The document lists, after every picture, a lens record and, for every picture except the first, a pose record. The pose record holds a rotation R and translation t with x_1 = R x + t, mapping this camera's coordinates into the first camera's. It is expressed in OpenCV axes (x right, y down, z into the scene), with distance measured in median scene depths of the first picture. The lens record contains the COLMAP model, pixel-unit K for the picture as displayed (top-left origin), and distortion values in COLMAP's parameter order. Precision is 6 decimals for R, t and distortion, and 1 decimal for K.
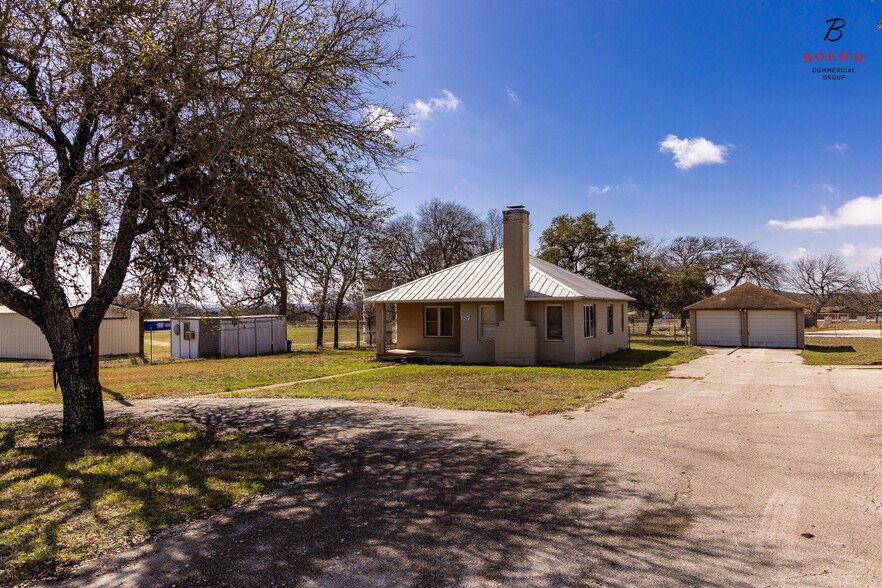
lens RADIAL K [[653.7, 0, 441.0], [0, 653.7, 294.0], [0, 0, 1]] dist [0.023946, 0.000163]
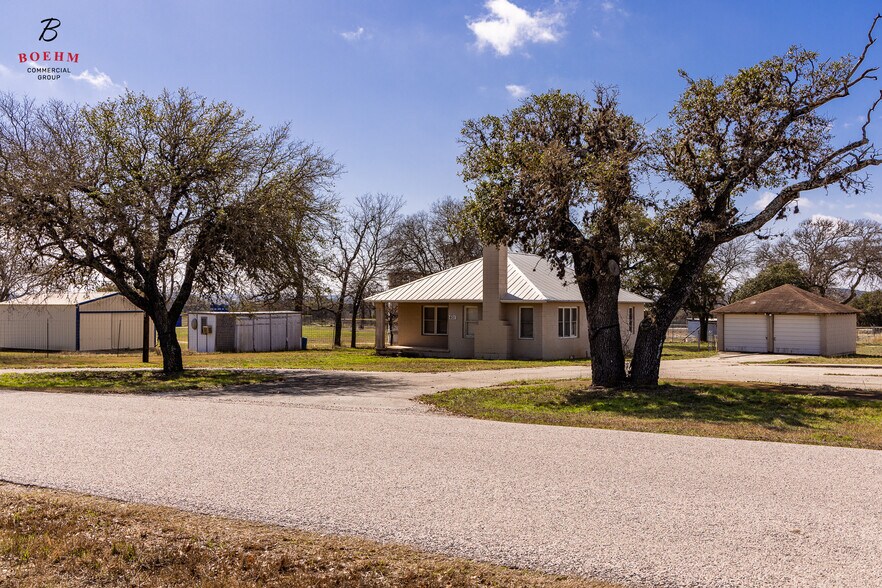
lens RADIAL K [[1027.2, 0, 441.0], [0, 1027.2, 294.0], [0, 0, 1]] dist [-0.002380, 0.001631]
pose [[0.992575, 0.014951, -0.120711, 0.210329], [-0.013400, 0.999817, 0.013654, -0.023956], [0.120893, -0.011935, 0.992594, -0.672020]]
